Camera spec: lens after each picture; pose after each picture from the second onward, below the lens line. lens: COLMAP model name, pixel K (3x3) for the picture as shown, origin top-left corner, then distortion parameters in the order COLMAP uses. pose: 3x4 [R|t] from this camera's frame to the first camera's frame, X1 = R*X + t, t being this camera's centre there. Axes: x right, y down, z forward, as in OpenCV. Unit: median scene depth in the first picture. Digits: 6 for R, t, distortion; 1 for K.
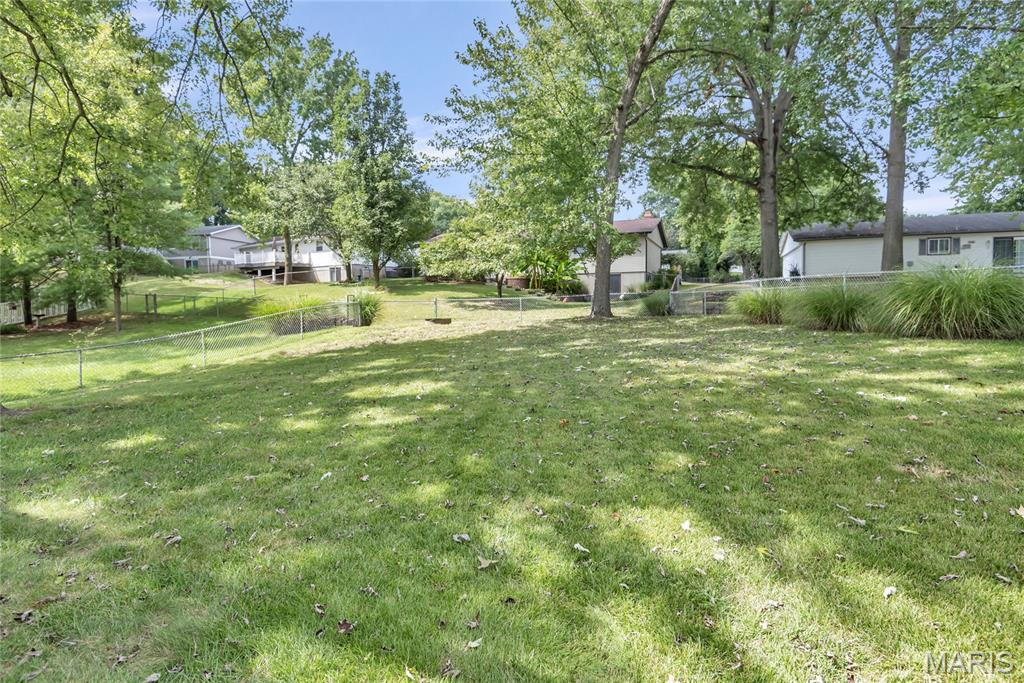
lens RADIAL K [[500.3, 0, 512.9], [0, 500.3, 341.4], [0, 0, 1]] dist [-0.003351, -0.002958]
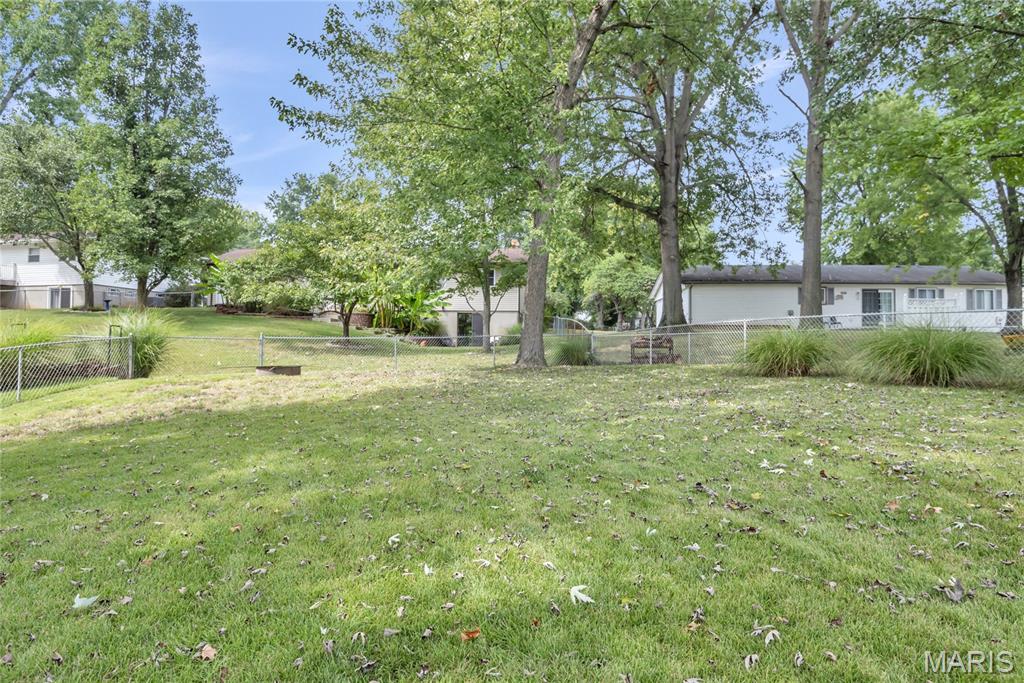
lens RADIAL K [[590.0, 0, 511.6], [0, 590.0, 343.1], [0, 0, 1]] dist [-0.020052, -0.001887]
pose [[0.942389, 0.021281, 0.333842, -0.076687], [0.008563, 0.996113, -0.087670, -0.004708], [-0.334410, 0.085478, 0.938543, 0.133163]]
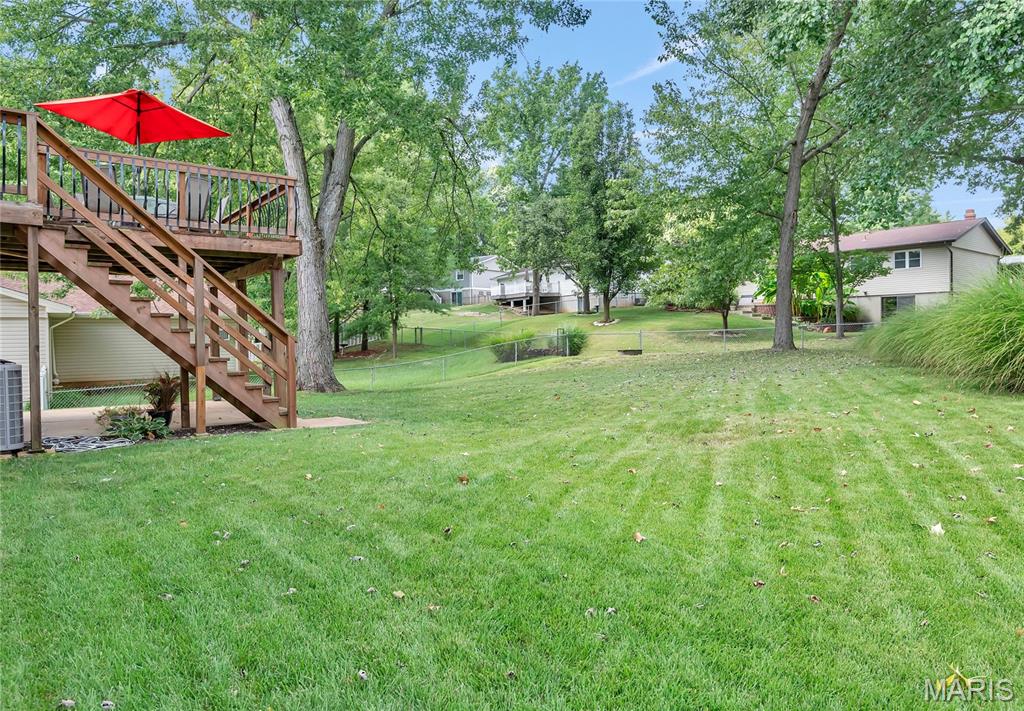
lens RADIAL K [[664.8, 0, 513.3], [0, 664.8, 356.7], [0, 0, 1]] dist [0.000815, -0.001257]
pose [[0.878124, 0.013107, -0.478254, 0.198963], [-0.031827, 0.999011, -0.031059, 0.013520], [0.477374, 0.042495, 0.877672, -0.236945]]
